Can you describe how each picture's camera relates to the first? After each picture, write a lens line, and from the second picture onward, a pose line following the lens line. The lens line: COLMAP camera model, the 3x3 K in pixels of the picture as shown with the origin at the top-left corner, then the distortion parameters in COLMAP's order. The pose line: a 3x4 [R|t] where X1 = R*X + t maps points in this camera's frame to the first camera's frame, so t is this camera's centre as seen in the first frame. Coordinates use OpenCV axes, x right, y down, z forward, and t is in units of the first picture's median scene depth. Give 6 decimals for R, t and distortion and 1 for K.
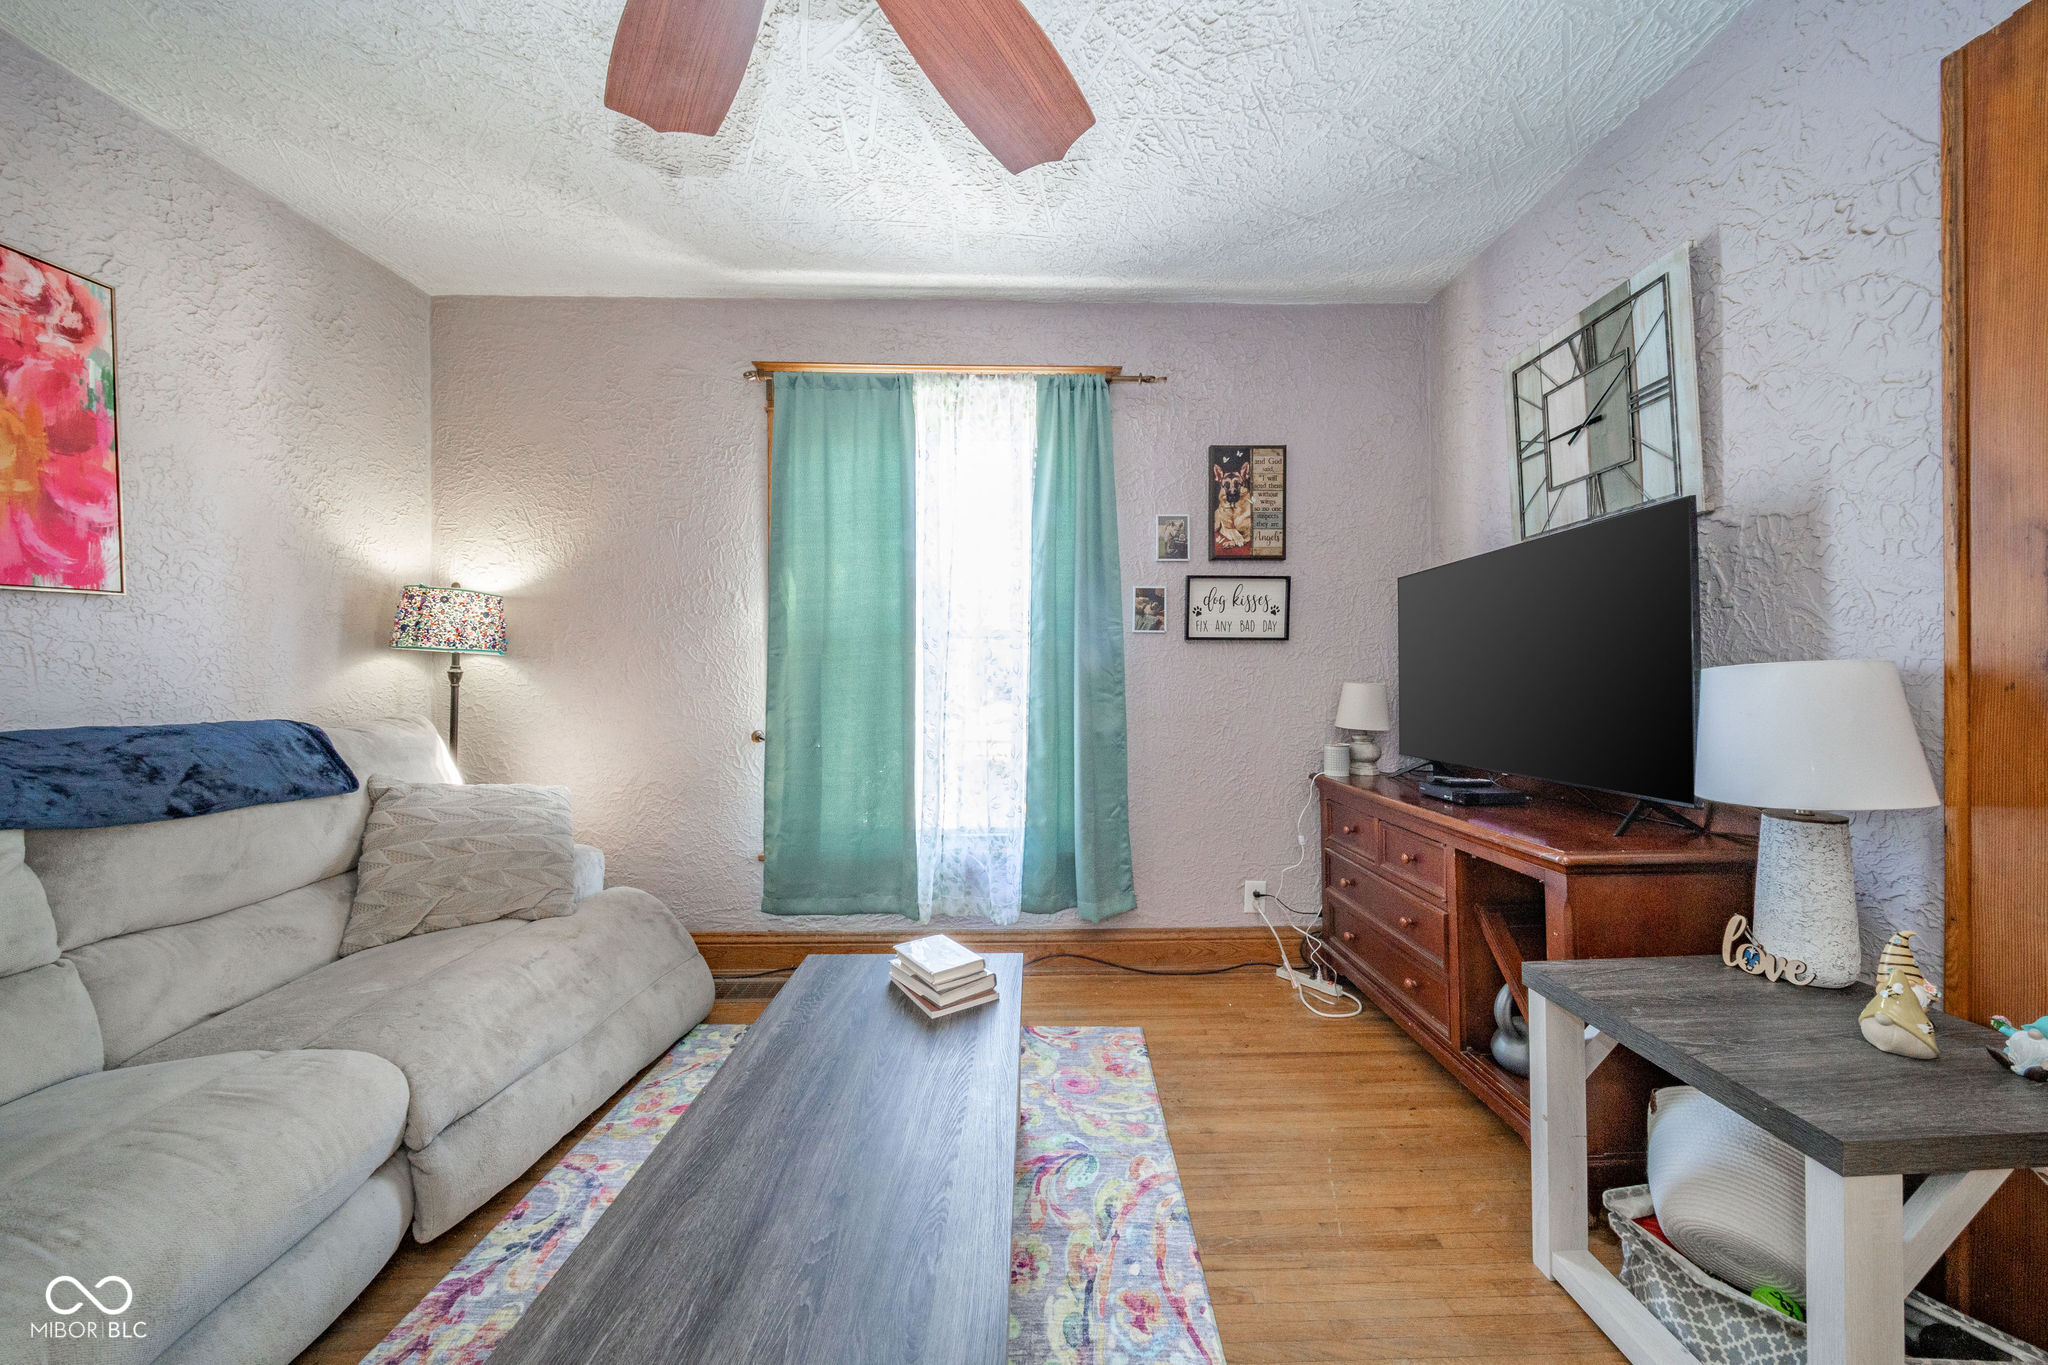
lens RADIAL K [[713.9, 0, 1034.4], [0, 713.9, 666.8], [0, 0, 1]] dist [0.001713, -0.000485]
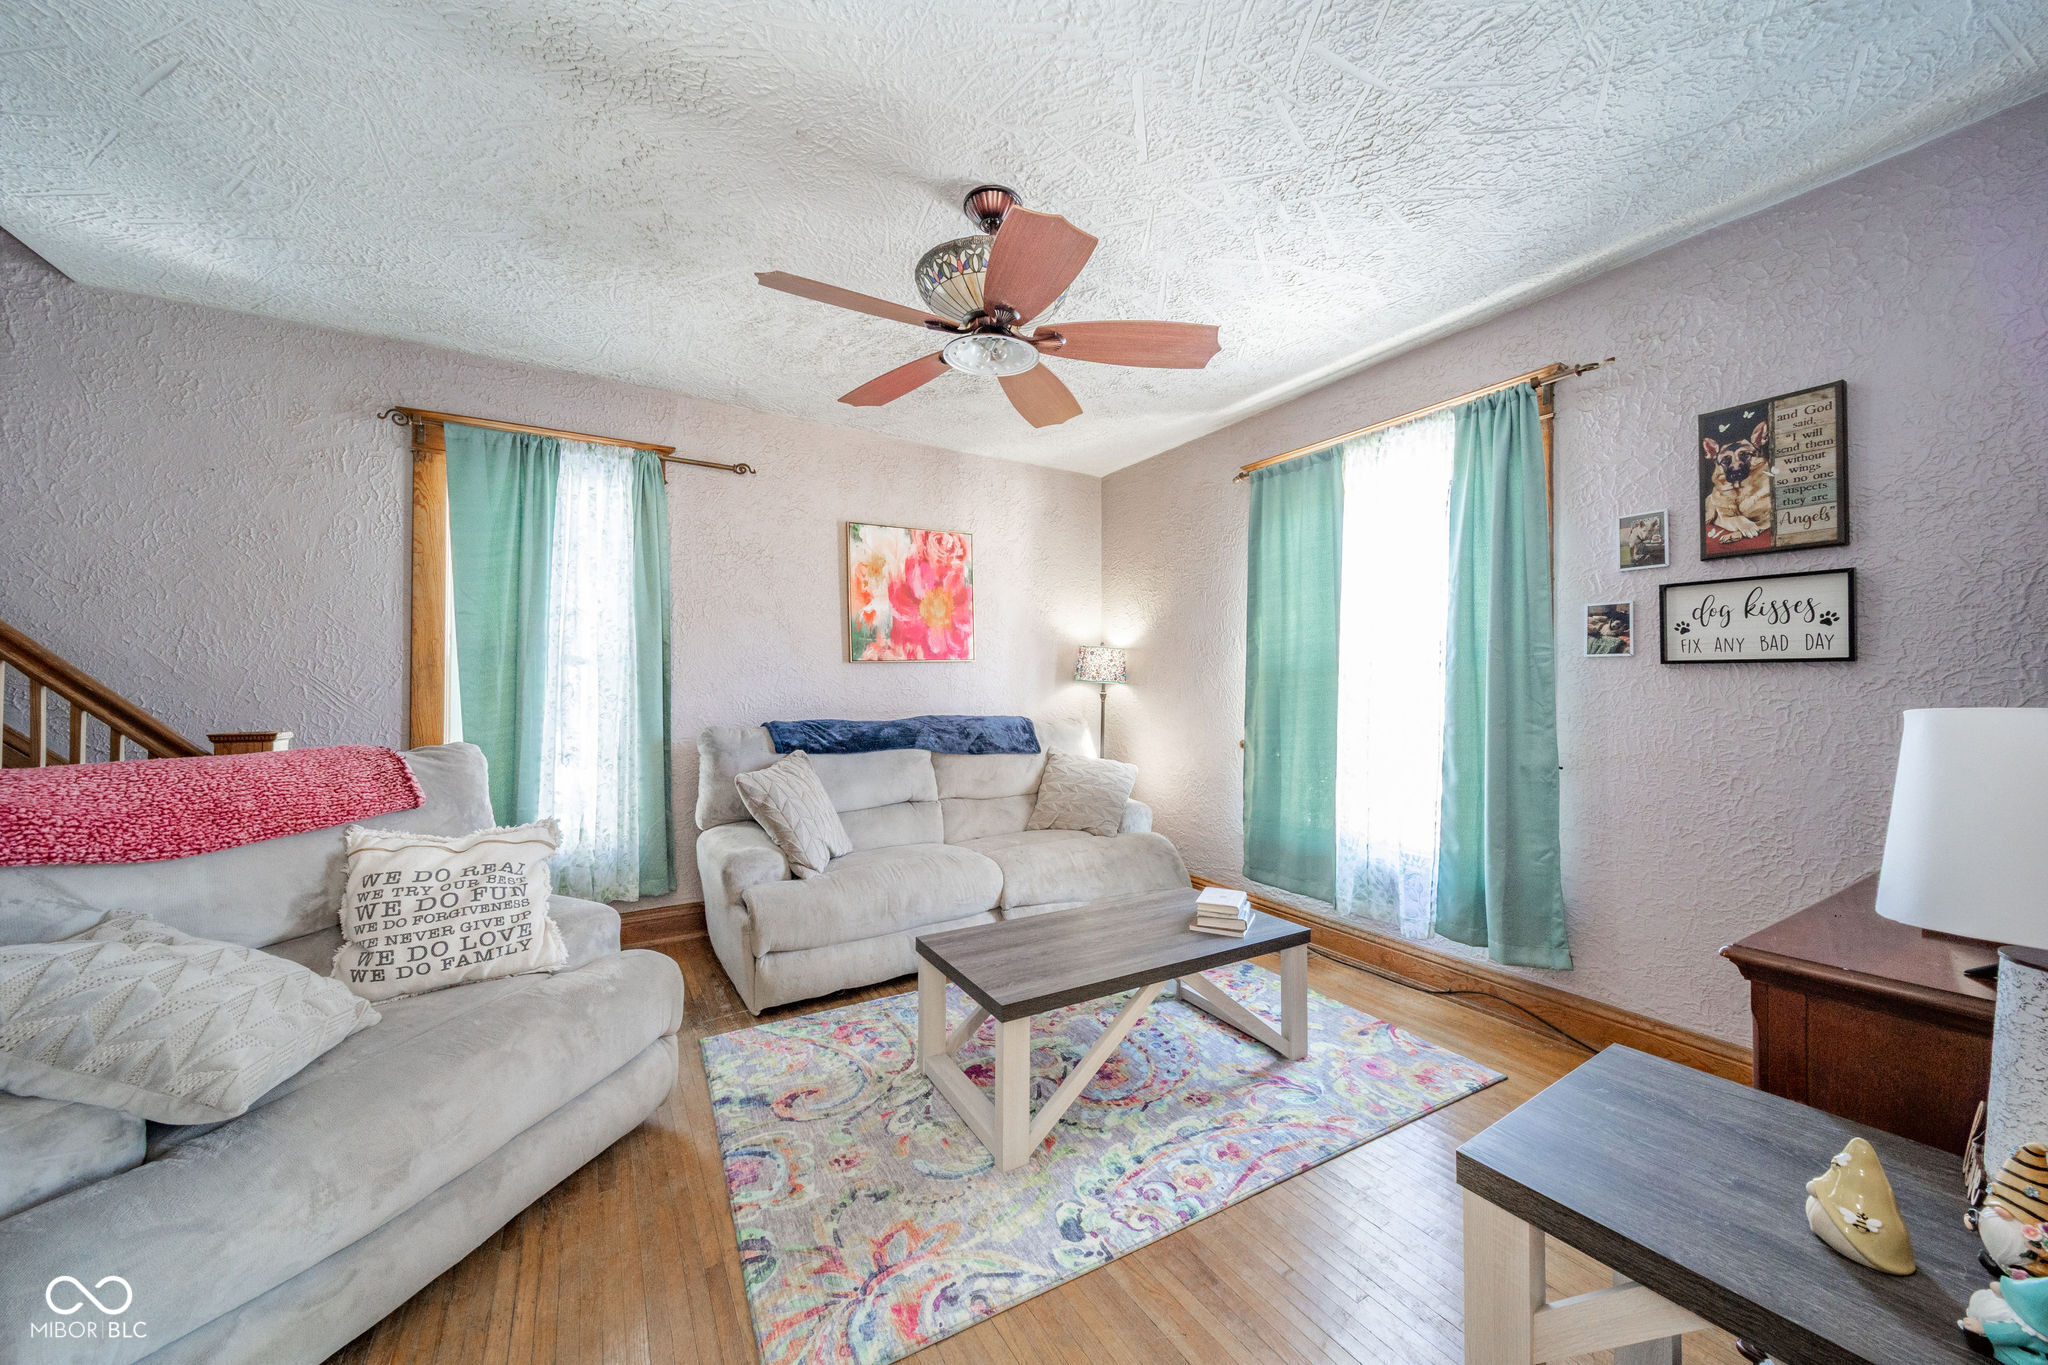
lens RADIAL K [[713.9, 0, 1013.2], [0, 713.9, 677.8], [0, 0, 1]] dist [0.001713, -0.000485]
pose [[0.492512, -0.008541, -0.870264, 0.585764], [-0.003370, 0.999926, -0.011720, -0.011014], [0.870299, 0.008705, 0.492446, -0.040678]]
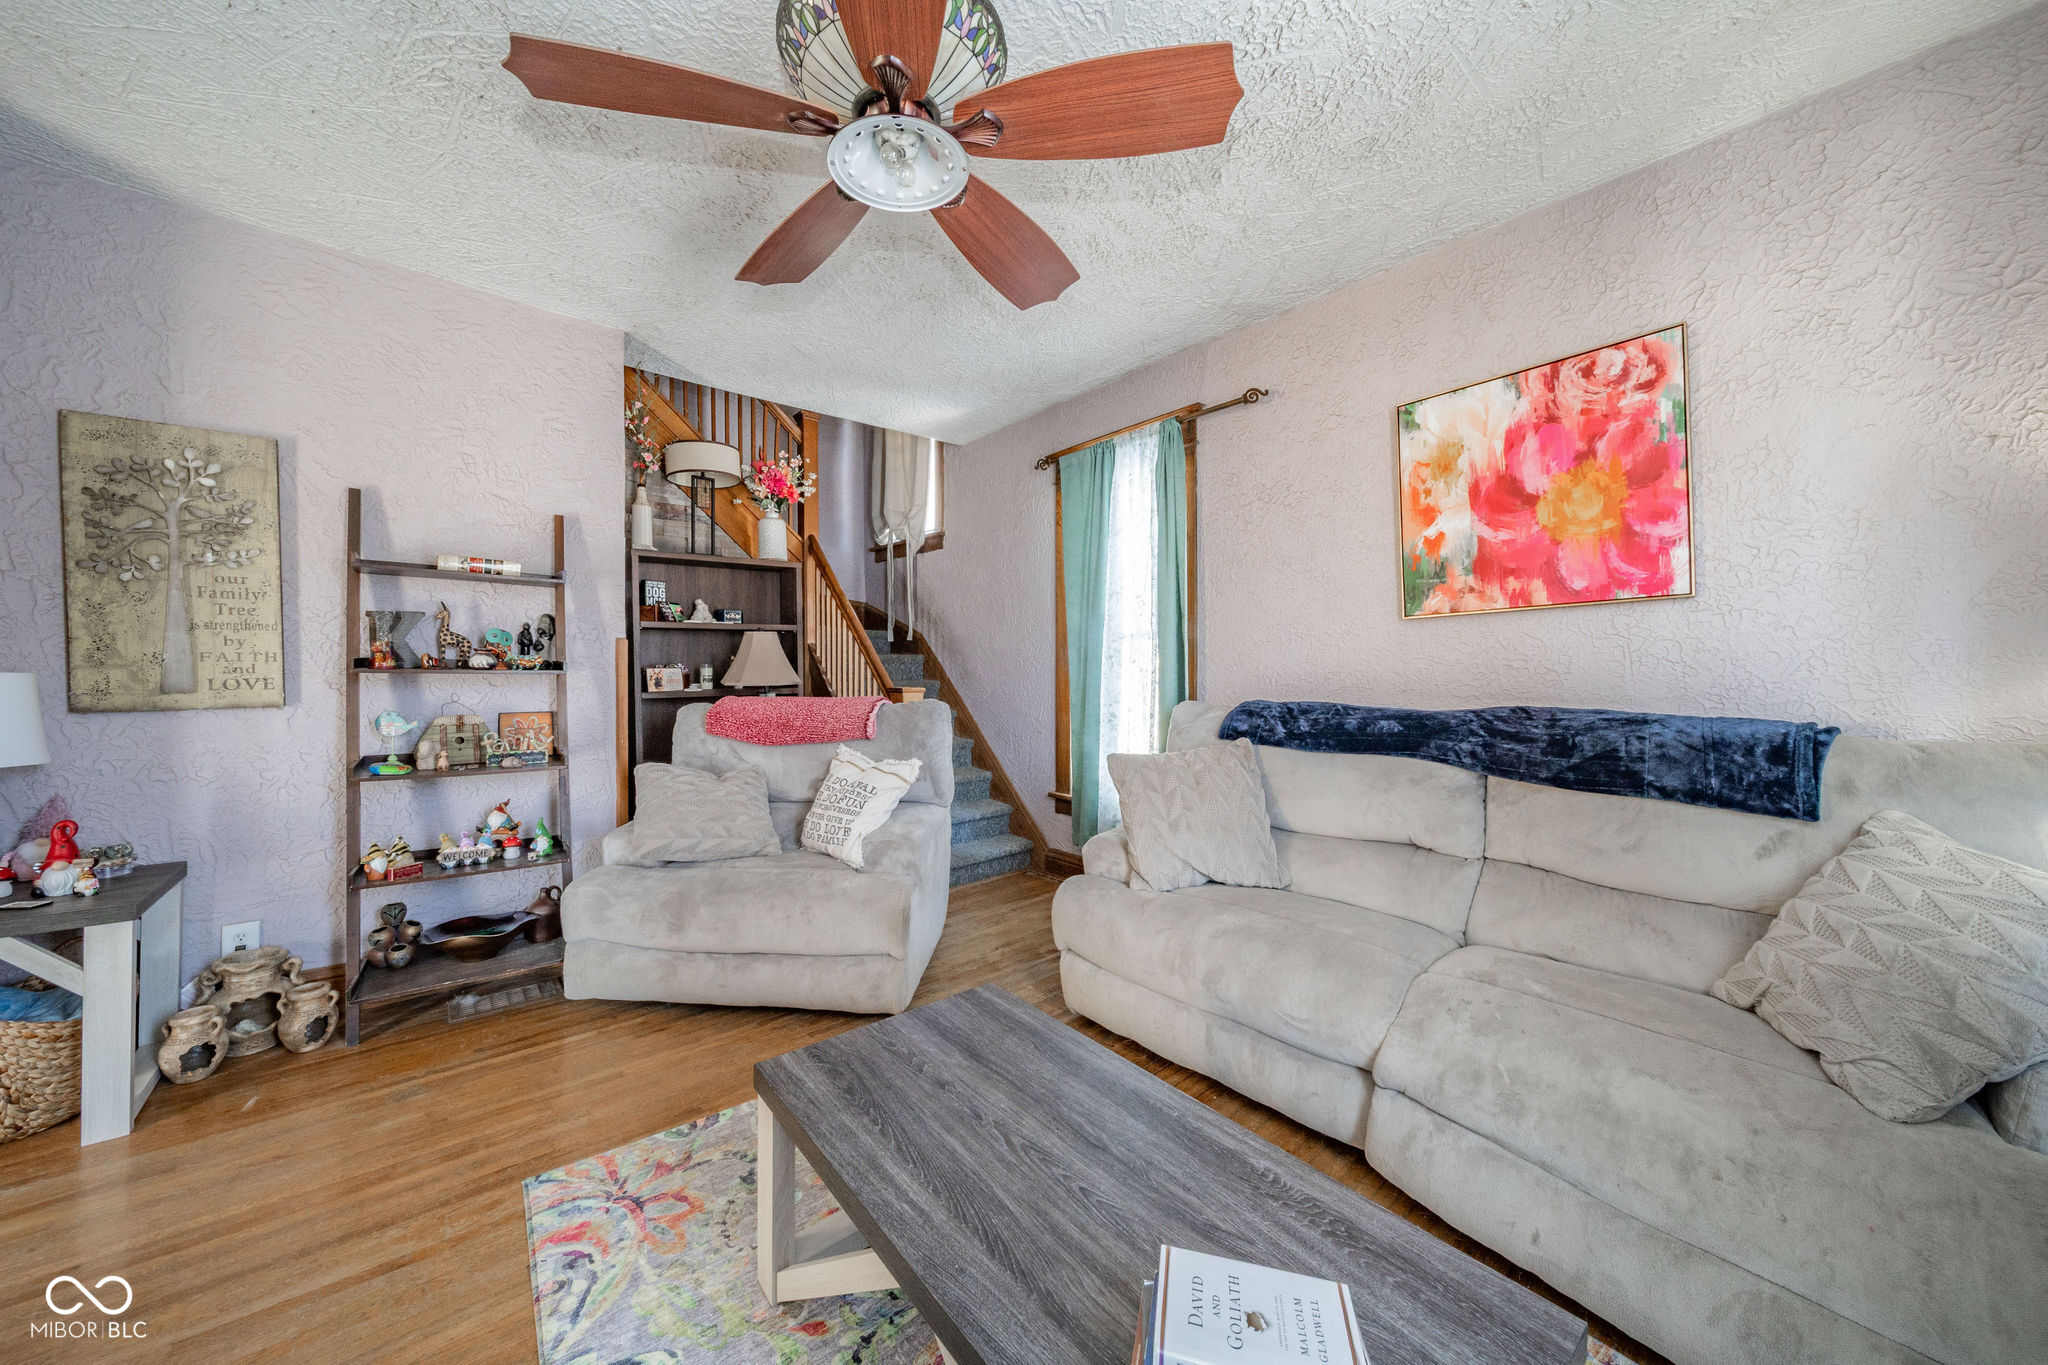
lens RADIAL K [[713.9, 0, 1019.2], [0, 713.9, 676.0], [0, 0, 1]] dist [0.001713, -0.000485]
pose [[-0.778664, 0.015006, -0.627262, 0.156607], [0.005320, 0.999836, 0.017314, -0.001052], [0.627419, 0.010145, -0.778616, 0.822640]]
